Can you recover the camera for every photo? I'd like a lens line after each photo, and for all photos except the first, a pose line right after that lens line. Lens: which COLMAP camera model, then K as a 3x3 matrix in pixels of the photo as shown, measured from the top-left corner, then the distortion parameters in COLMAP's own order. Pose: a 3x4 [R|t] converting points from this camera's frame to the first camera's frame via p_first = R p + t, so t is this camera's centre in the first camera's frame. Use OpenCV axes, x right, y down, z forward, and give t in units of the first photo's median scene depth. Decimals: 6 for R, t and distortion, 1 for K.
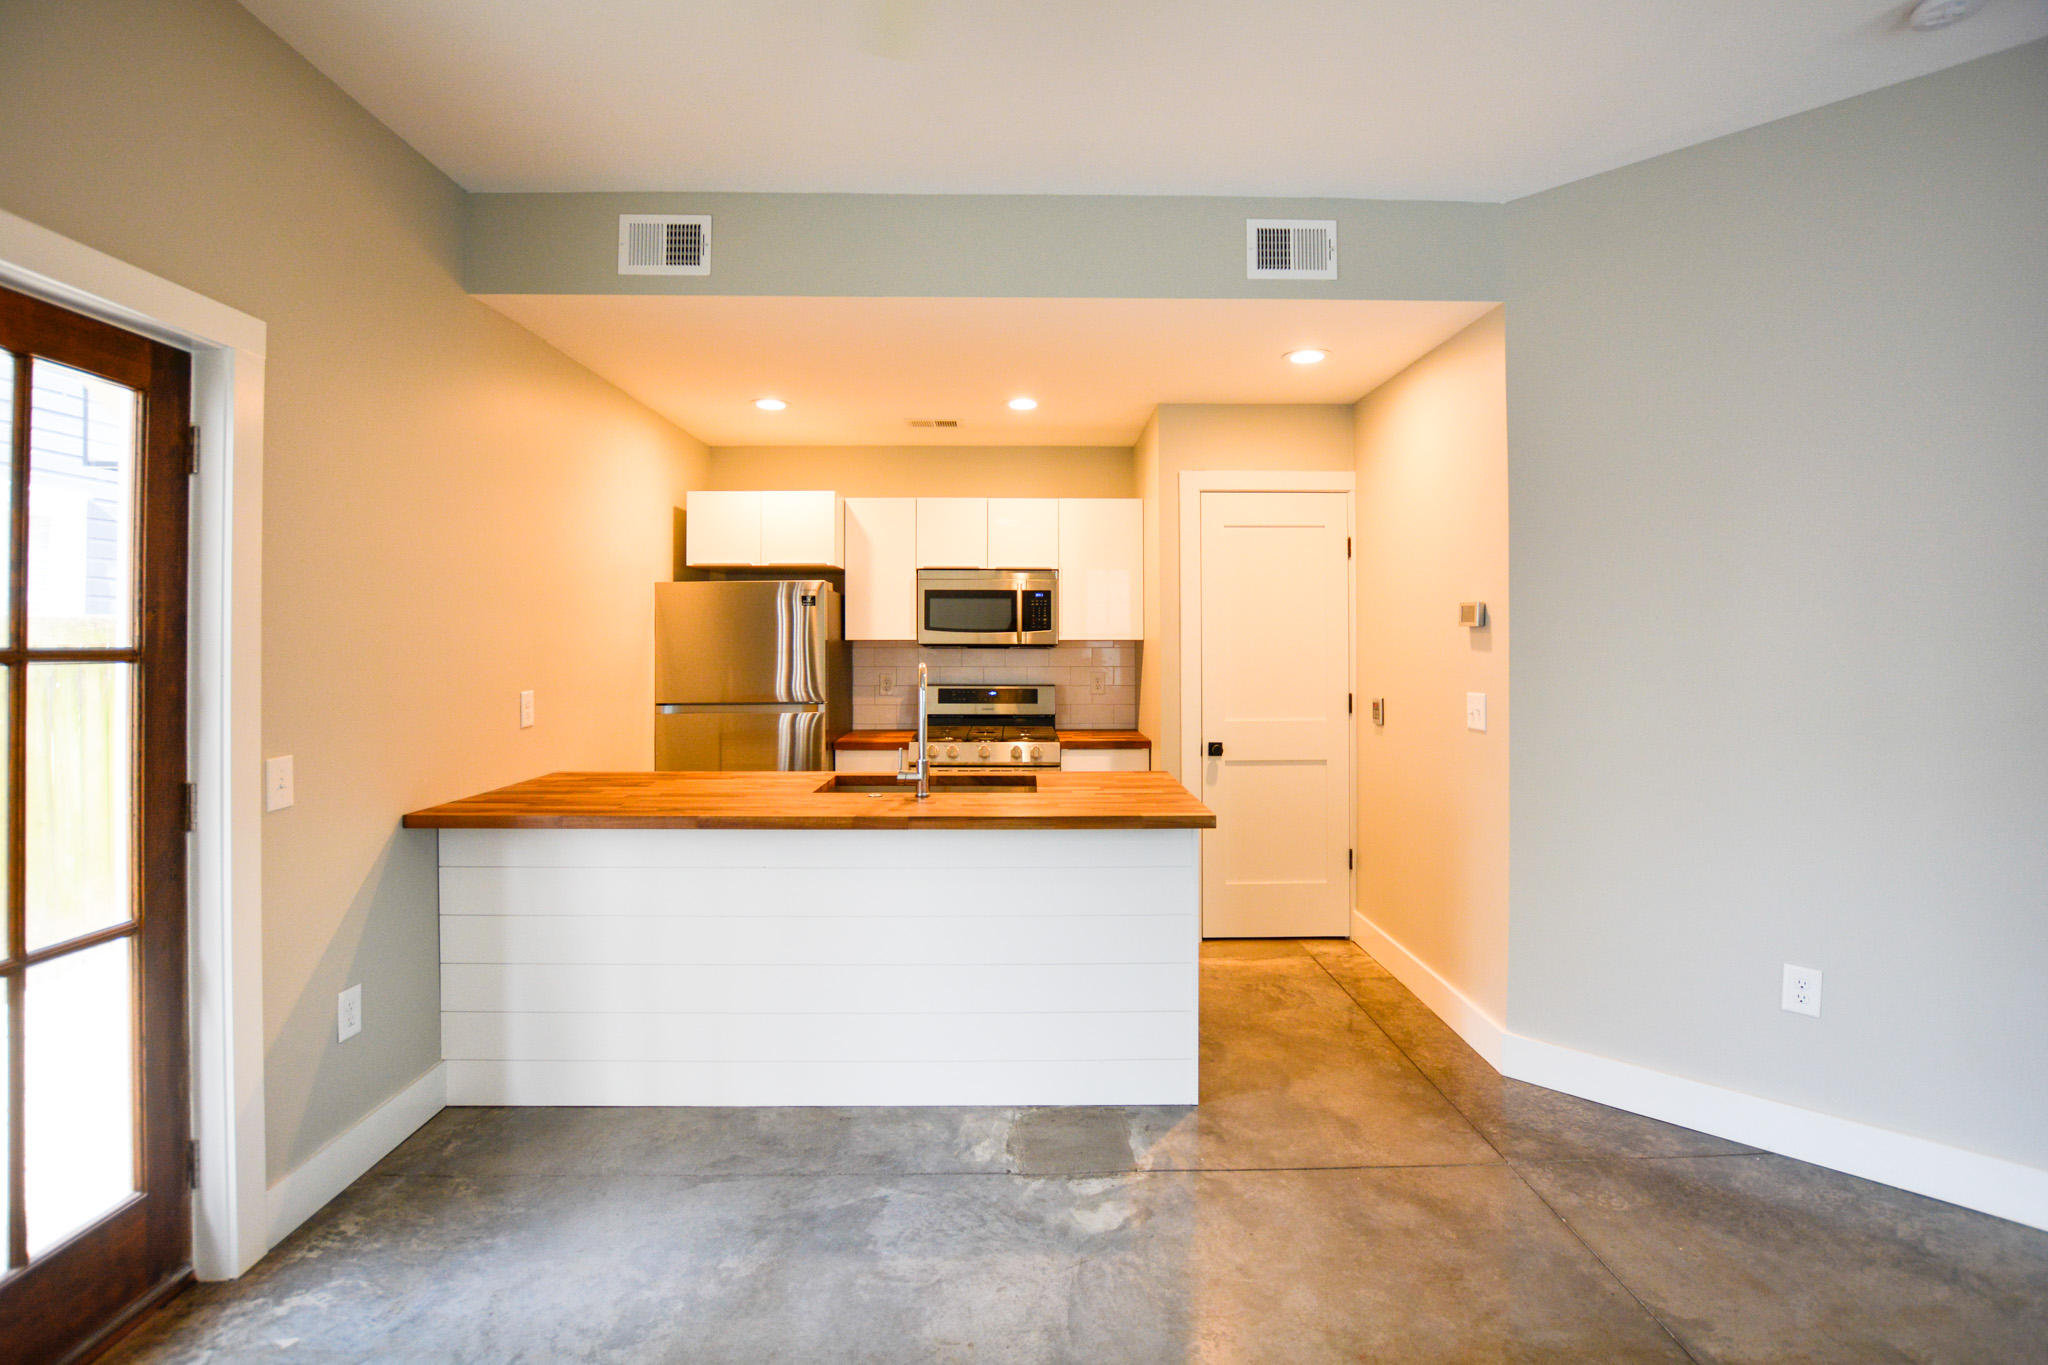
lens RADIAL K [[933.6, 0, 1049.5], [0, 933.6, 628.8], [0, 0, 1]] dist [-0.031568, 0.003965]
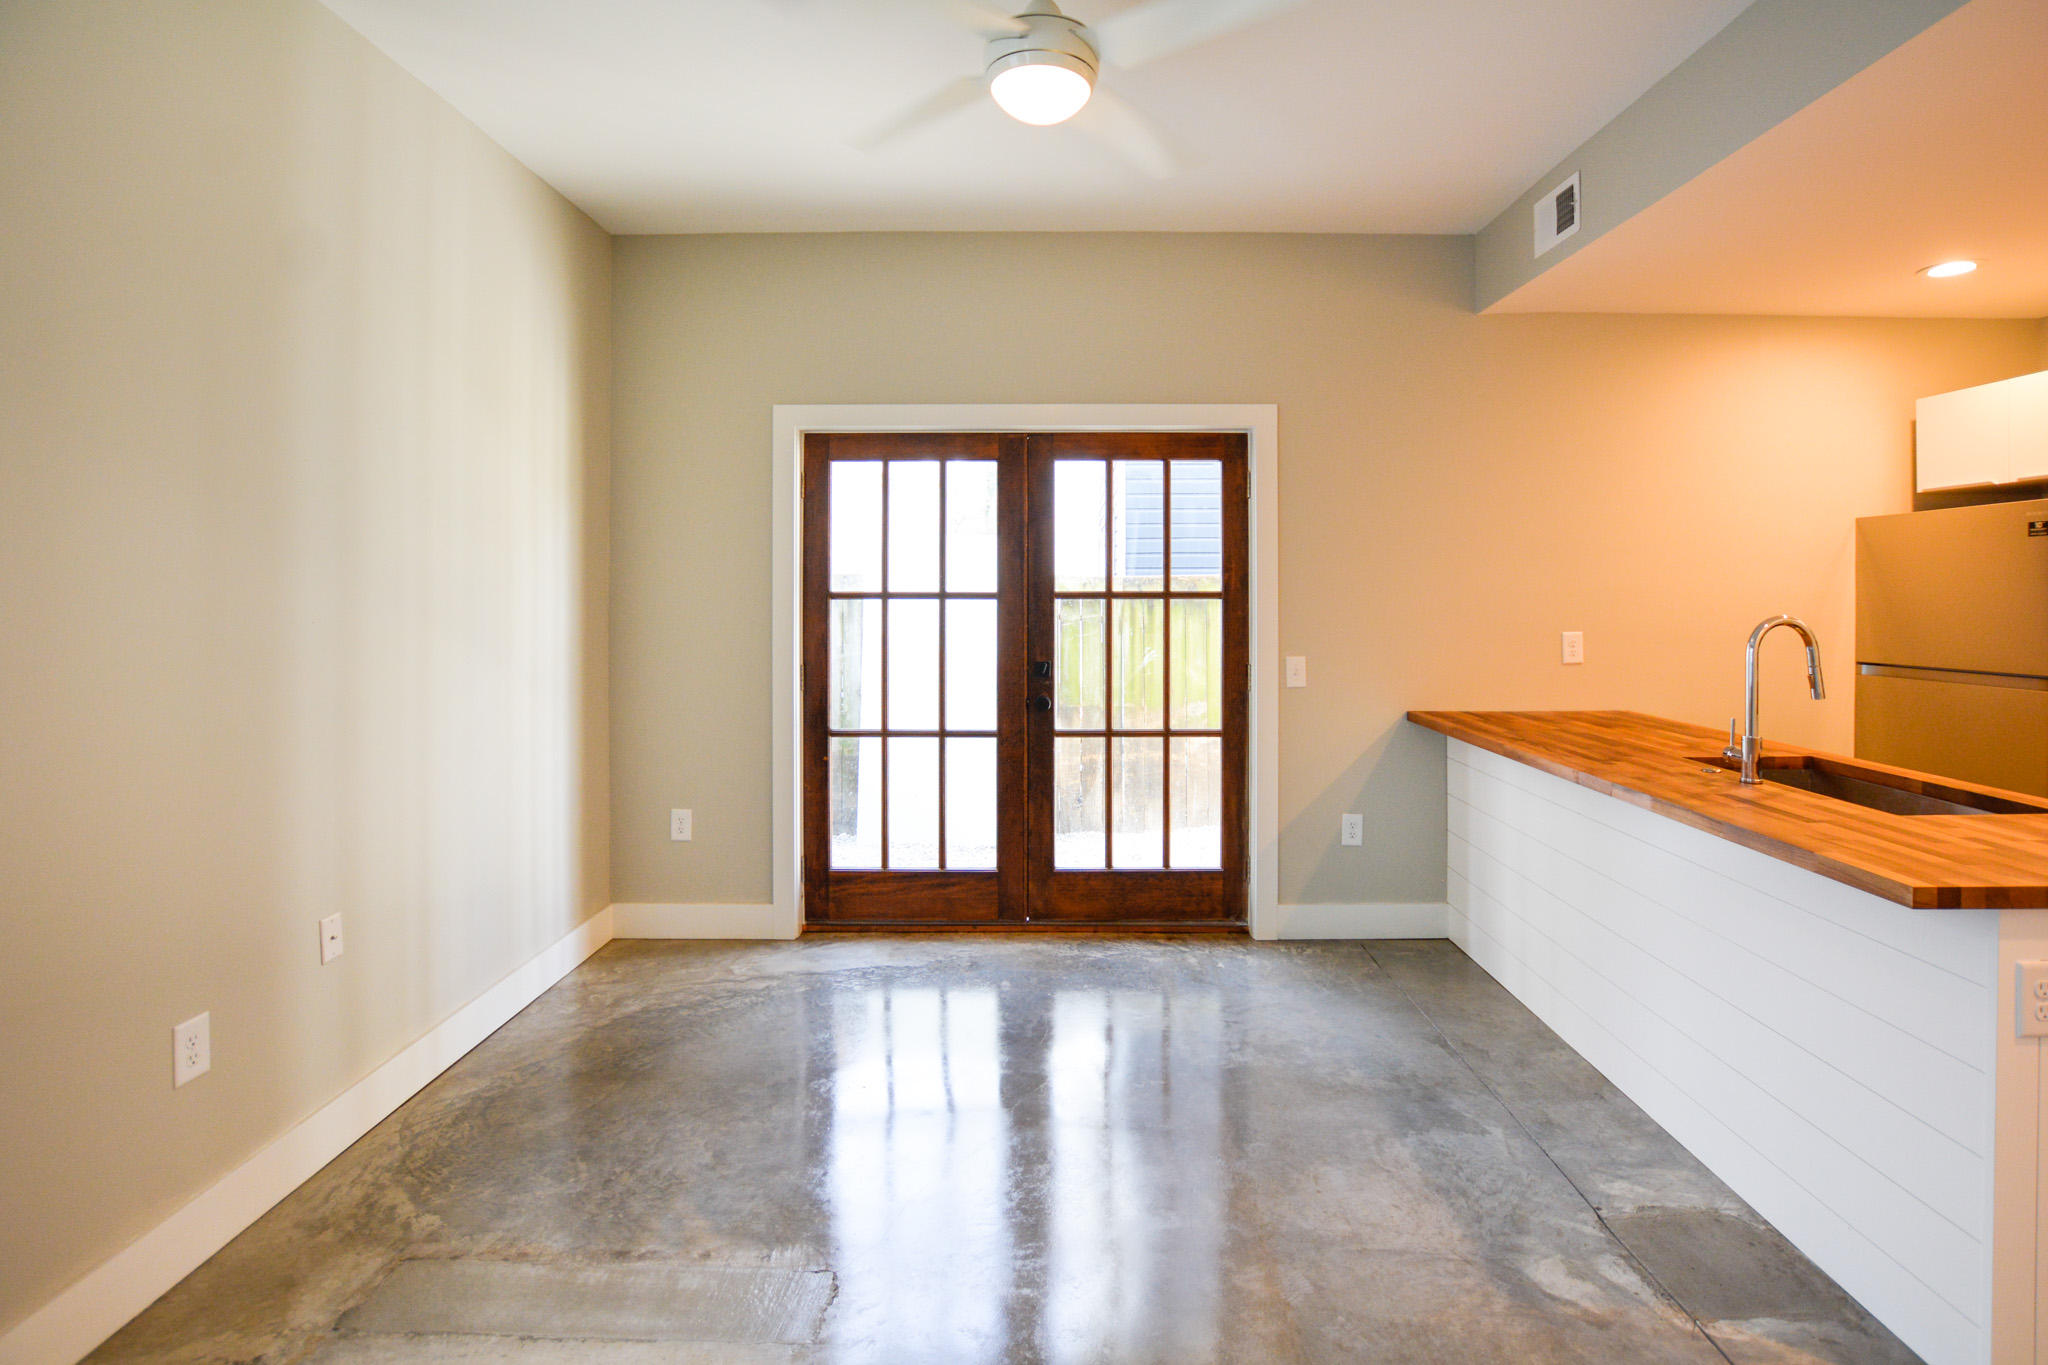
lens RADIAL K [[972.2, 0, 1042.7], [0, 972.2, 590.1], [0, 0, 1]] dist [-0.029160, 0.002369]
pose [[-0.038372, 0.001496, -0.999262, 0.714770], [0.013826, 0.999904, 0.000966, 0.006792], [0.999168, -0.013778, -0.038389, 0.442574]]
